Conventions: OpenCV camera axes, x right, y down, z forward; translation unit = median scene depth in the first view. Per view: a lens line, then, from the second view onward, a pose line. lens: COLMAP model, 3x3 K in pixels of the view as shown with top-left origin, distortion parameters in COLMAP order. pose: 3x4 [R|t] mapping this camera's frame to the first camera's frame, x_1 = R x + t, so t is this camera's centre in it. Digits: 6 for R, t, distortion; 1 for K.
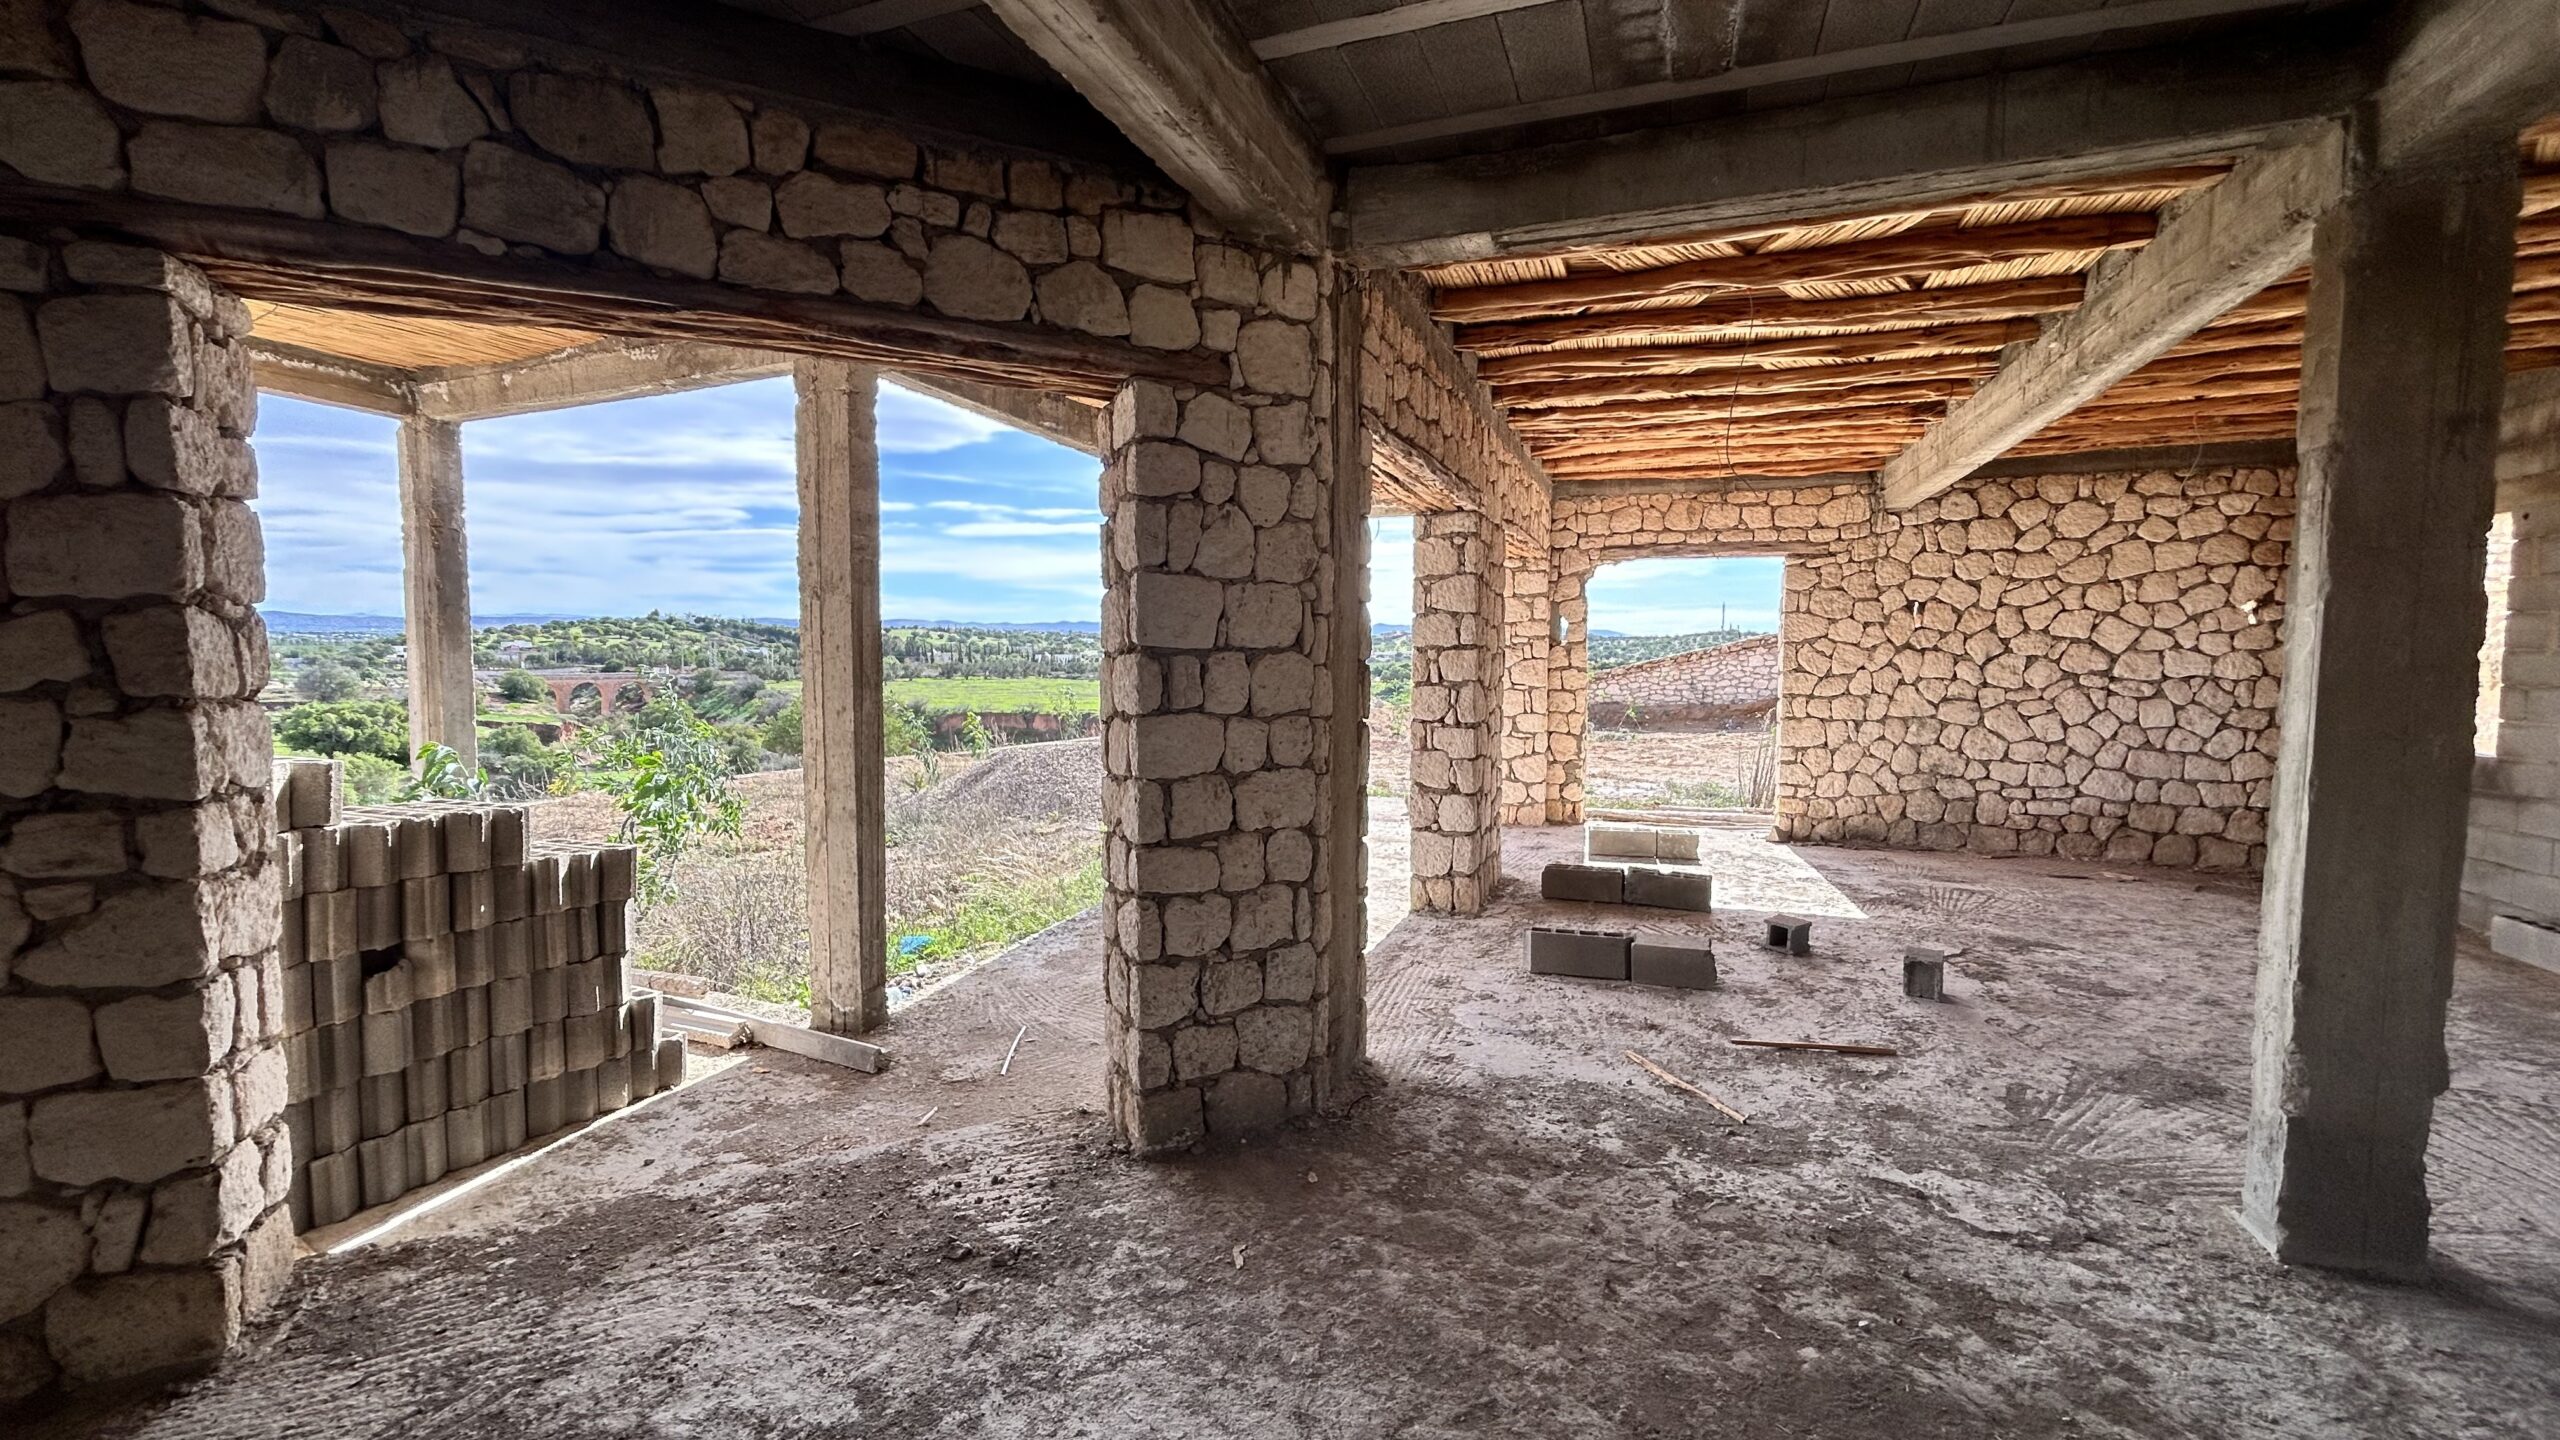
lens RADIAL K [[1041.4, 0, 1276.9], [0, 1041.4, 714.7], [0, 0, 1]] dist [-0.004046, 0.002496]
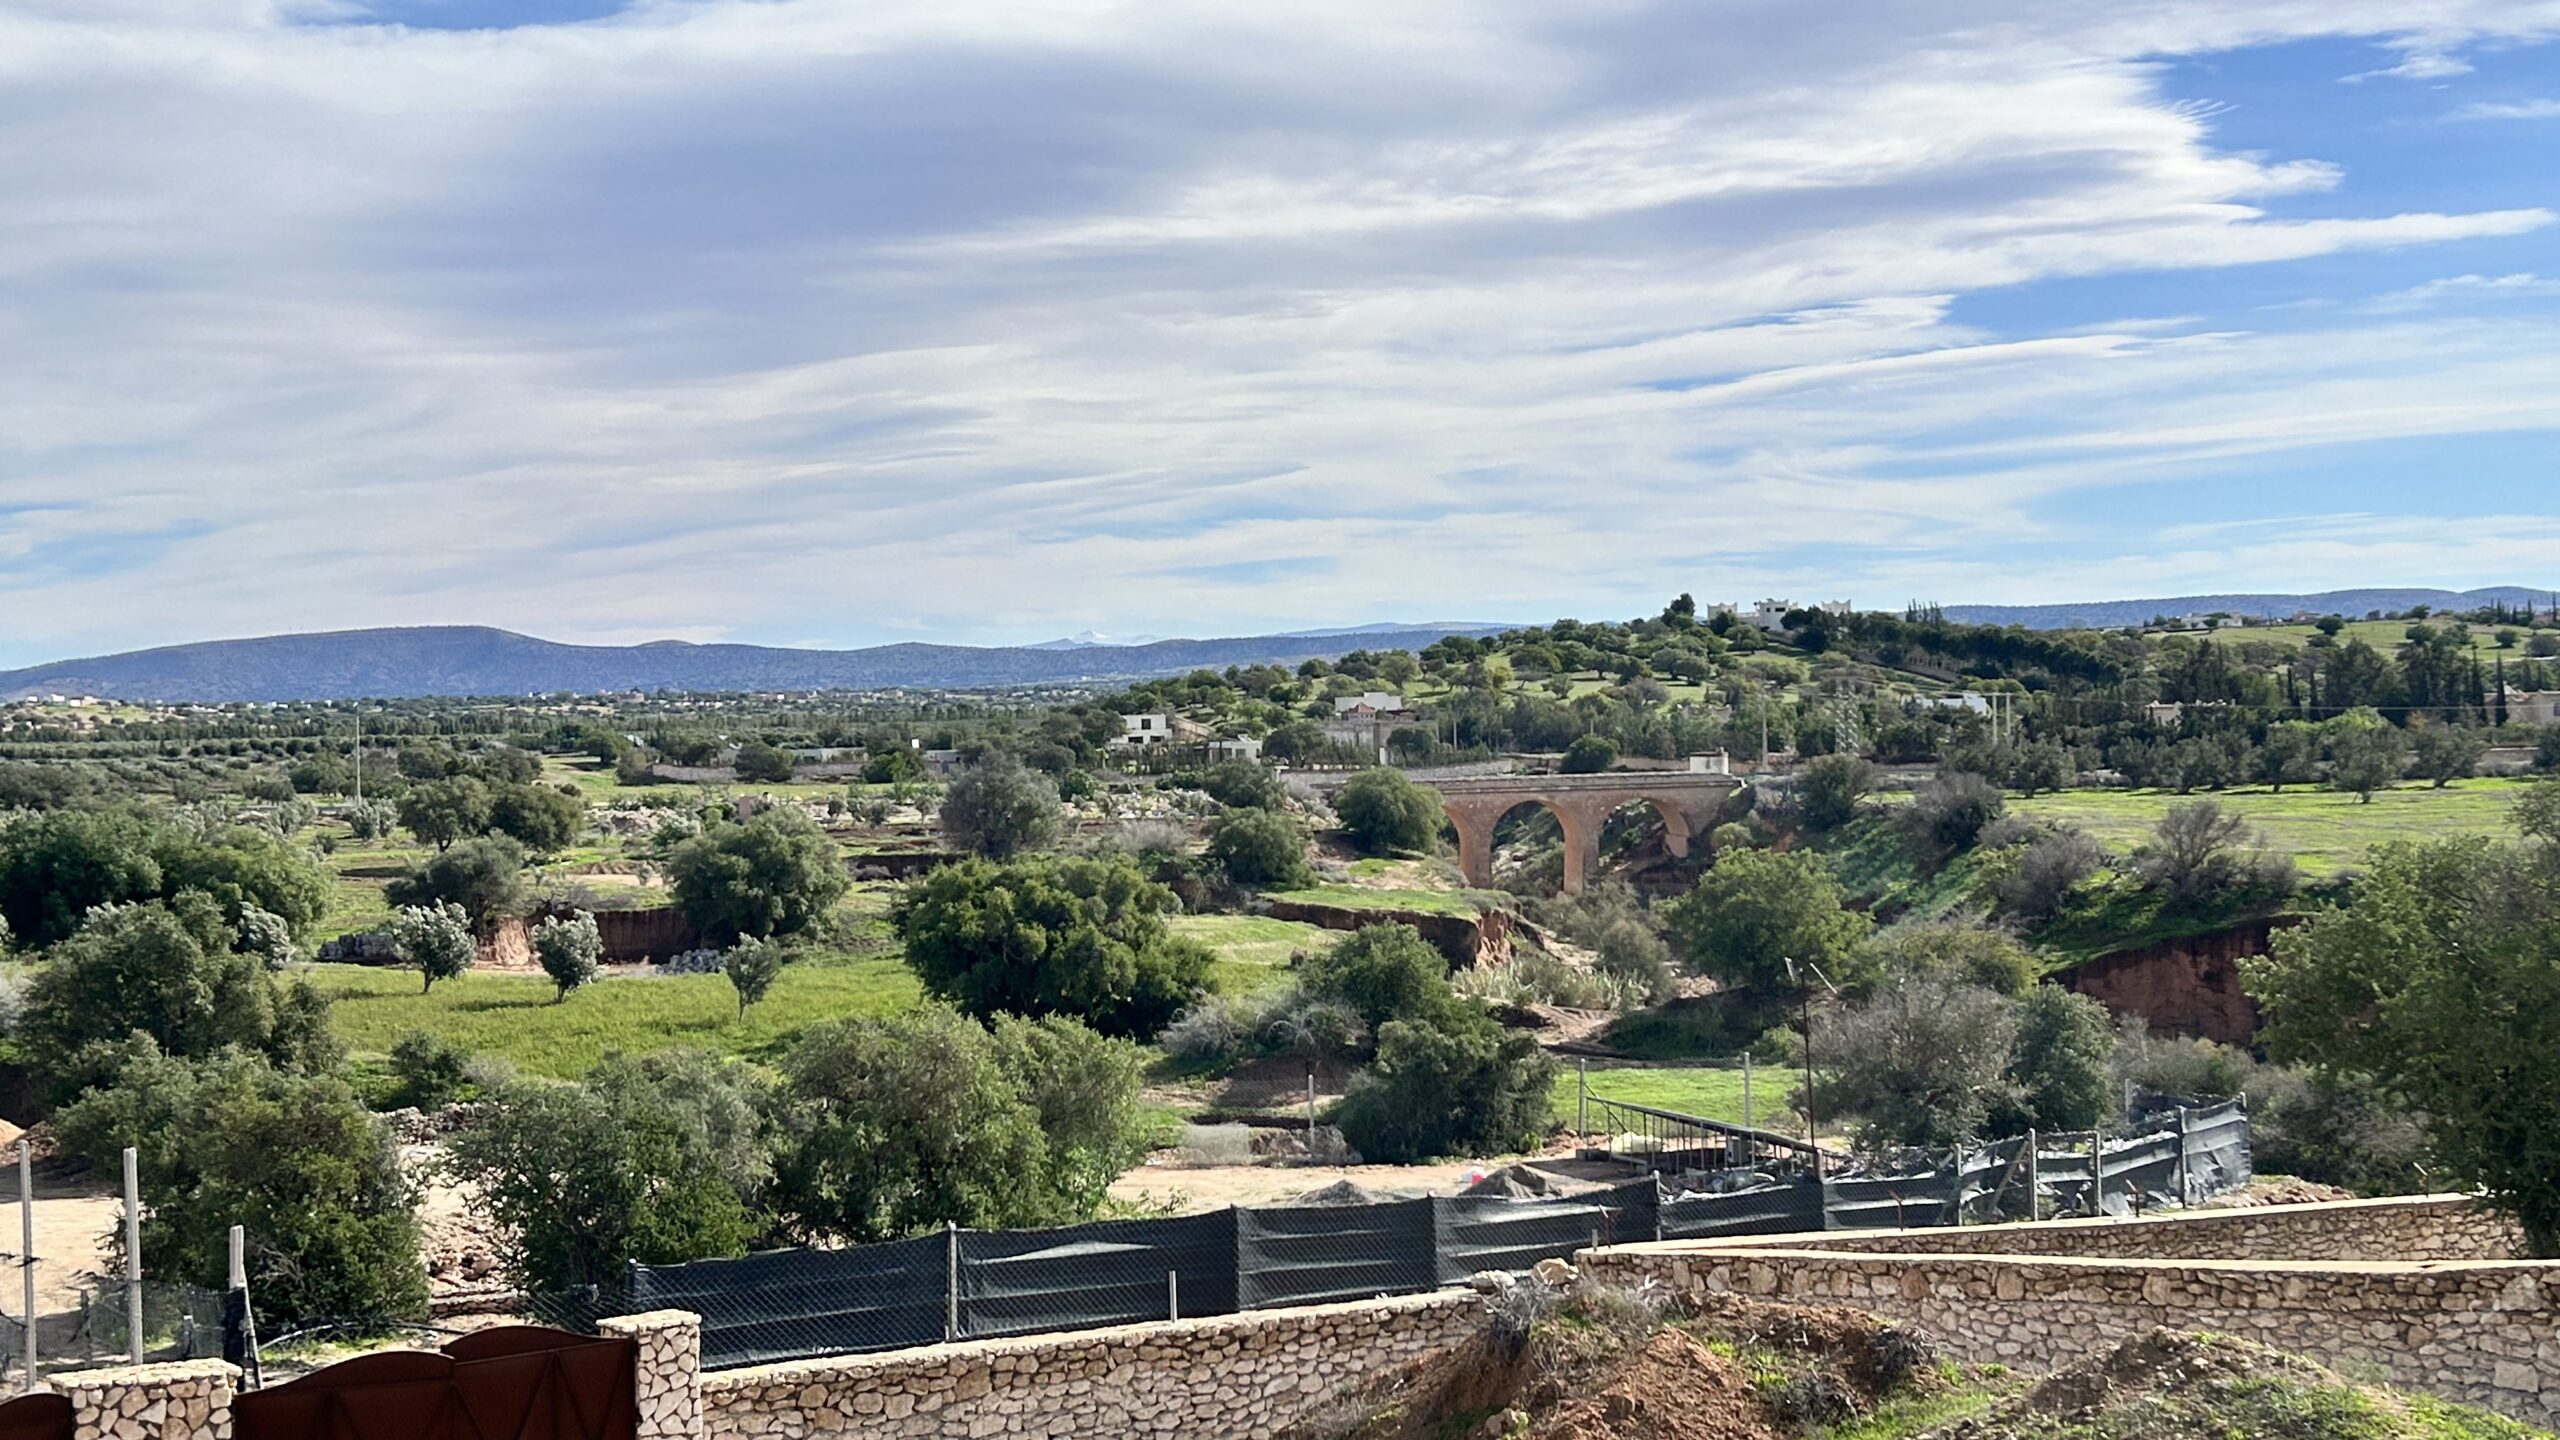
lens RADIAL K [[3297.8, 0, 1277.7], [0, 3297.8, 715.4], [0, 0, 1]] dist [0.228490, -0.775484]
pose [[0.792065, -0.025027, -0.609923, -0.981976], [-0.007754, 0.998666, -0.051047, -0.038366], [0.610387, 0.045162, 0.790815, 1.115796]]
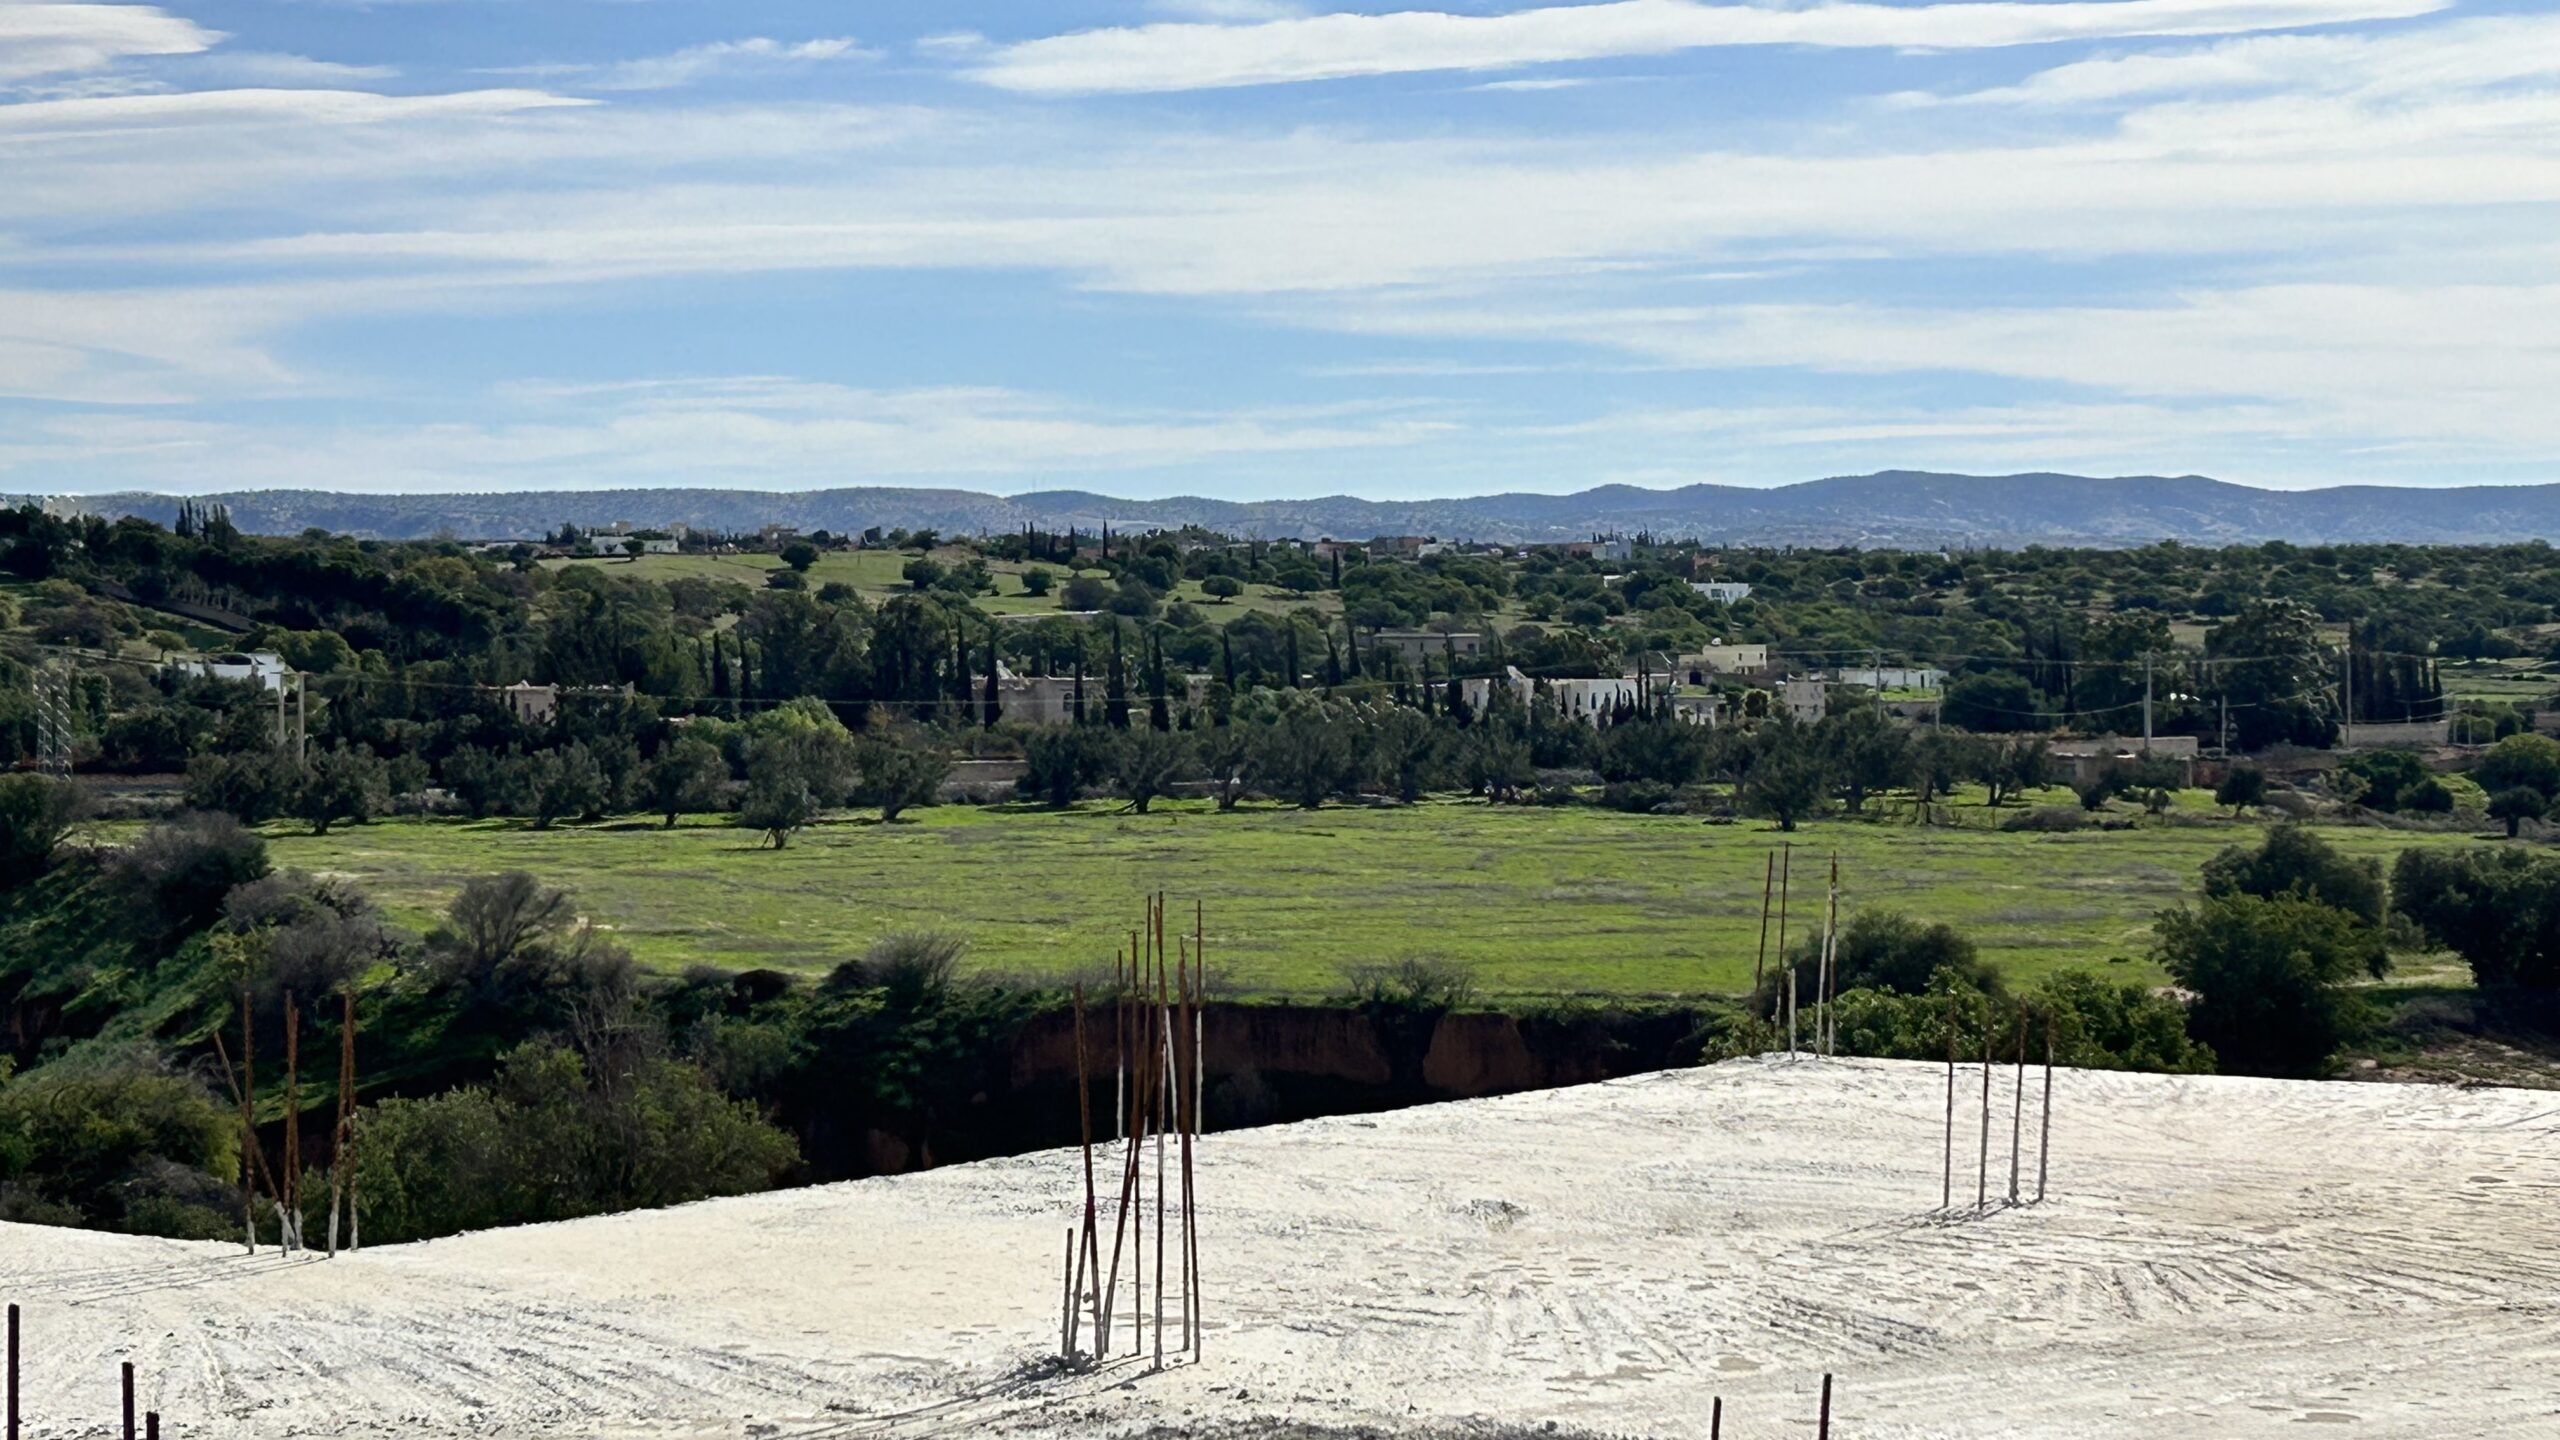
lens RADIAL K [[5206.9, 0, 1272.2], [0, 5206.9, 655.6], [0, 0, 1]] dist [0.210931, -0.572797]
pose [[0.964292, -0.005902, -0.264775, 0.326882], [-0.008547, 0.998537, -0.053386, -0.328019], [0.264703, 0.053743, 0.962831, -0.612779]]
